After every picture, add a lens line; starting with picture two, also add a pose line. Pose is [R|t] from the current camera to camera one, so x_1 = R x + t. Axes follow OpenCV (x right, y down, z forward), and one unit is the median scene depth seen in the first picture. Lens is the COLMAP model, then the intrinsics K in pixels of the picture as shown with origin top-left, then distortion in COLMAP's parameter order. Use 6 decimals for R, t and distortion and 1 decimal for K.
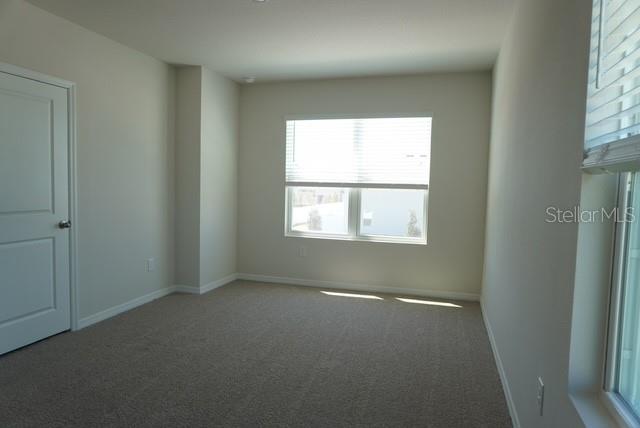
lens RADIAL K [[428.1, 0, 317.1], [0, 428.1, 211.0], [0, 0, 1]] dist [-0.047474, 0.034166]
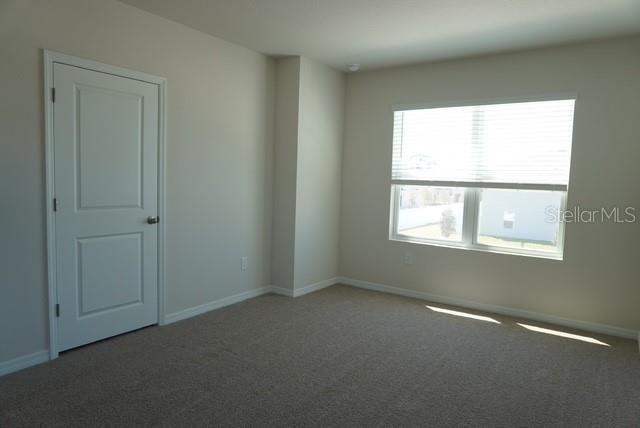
lens RADIAL K [[428.1, 0, 318.5], [0, 428.1, 211.6], [0, 0, 1]] dist [-0.047474, 0.034166]
pose [[0.951781, 0.031220, -0.305186, 0.063756], [-0.028900, 0.999509, 0.012119, -0.008863], [0.305414, -0.002715, 0.952216, 0.115195]]
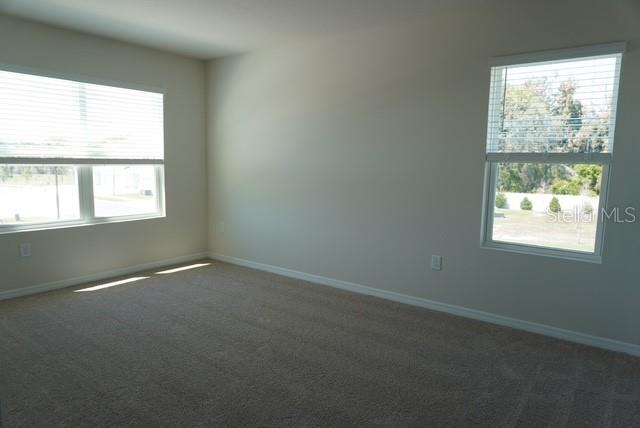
lens RADIAL K [[428.1, 0, 324.3], [0, 428.1, 216.2], [0, 0, 1]] dist [-0.047474, 0.034166]
pose [[0.335725, -0.135597, 0.932149, -0.614963], [0.049399, 0.990757, 0.126331, -0.037495], [-0.940664, 0.003634, 0.339320, 0.288906]]
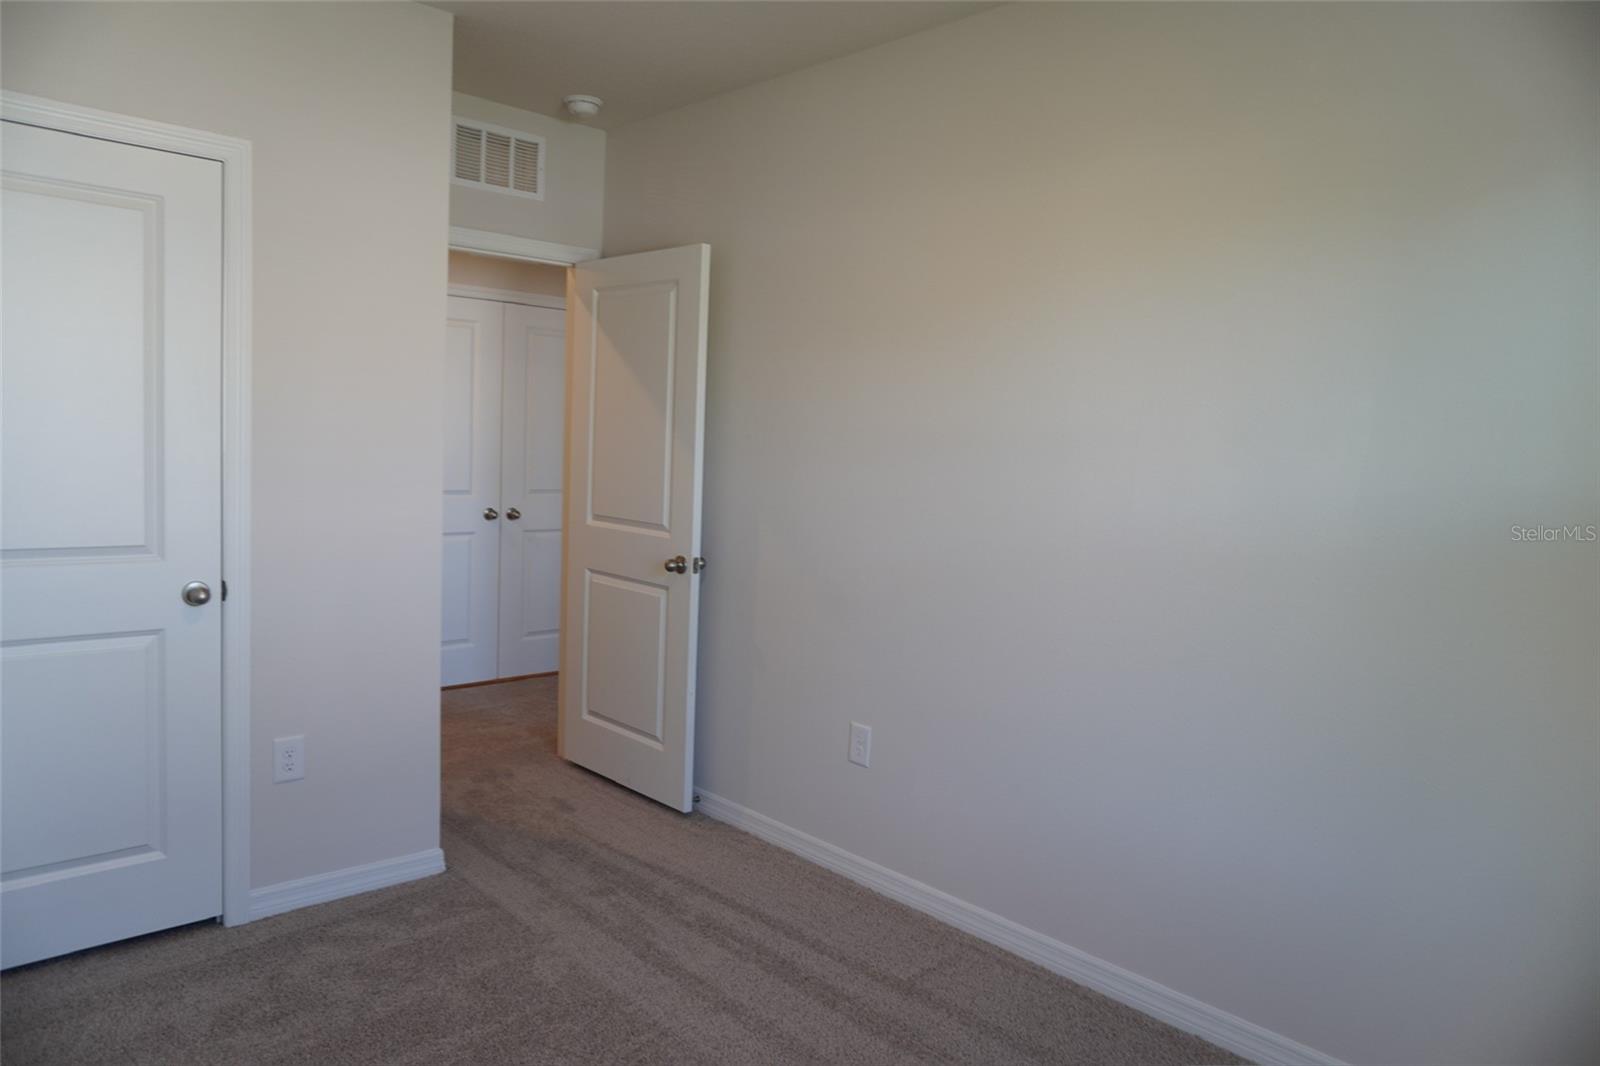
lens RADIAL K [[1068.8, 0, 810.7], [0, 1068.8, 537.2], [0, 0, 1]] dist [-0.042684, 0.028991]
pose [[0.869132, 0.041118, -0.492868, 0.146569], [-0.044797, 0.998987, 0.004345, -0.025978], [0.492547, 0.018302, 0.870093, 0.391171]]
